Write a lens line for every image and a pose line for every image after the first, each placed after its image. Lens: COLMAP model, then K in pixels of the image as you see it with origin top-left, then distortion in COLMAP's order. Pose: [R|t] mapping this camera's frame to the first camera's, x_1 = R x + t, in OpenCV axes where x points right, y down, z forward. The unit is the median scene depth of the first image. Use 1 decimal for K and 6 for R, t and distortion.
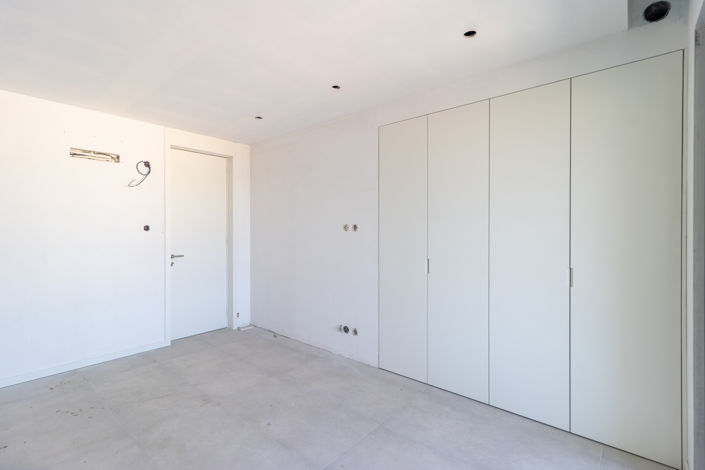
lens RADIAL K [[326.8, 0, 352.8], [0, 326.8, 233.8], [0, 0, 1]] dist [0.000889, 0.000666]
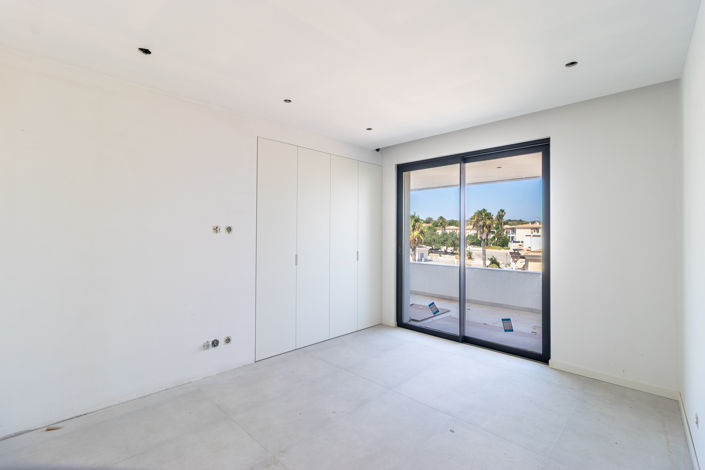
lens RADIAL K [[326.8, 0, 339.7], [0, 326.8, 231.5], [0, 0, 1]] dist [0.000889, 0.000666]
pose [[0.082319, 0.002616, 0.996603, -1.122691], [-0.002391, 0.999994, -0.002427, -0.014611], [-0.996603, -0.002183, 0.082325, 0.746071]]
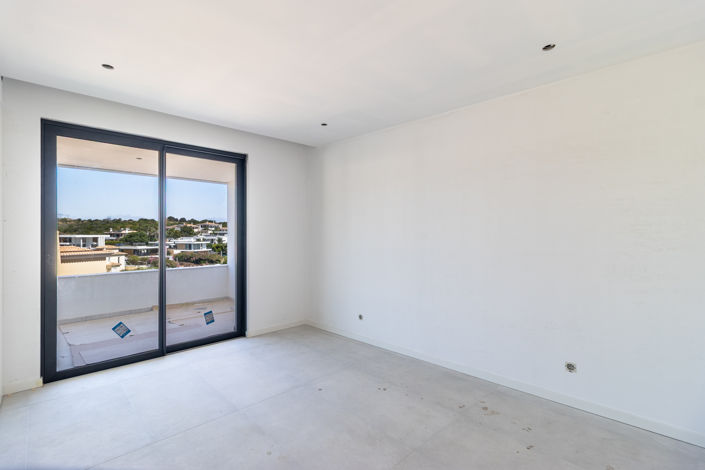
lens RADIAL K [[326.8, 0, 352.5], [0, 326.8, 235.6], [0, 0, 1]] dist [0.000889, 0.000666]
pose [[-0.996529, -0.002646, 0.083209, -0.445434], [-0.001533, 0.999909, 0.013435, -0.014869], [-0.083237, 0.013261, -0.996442, 1.569353]]
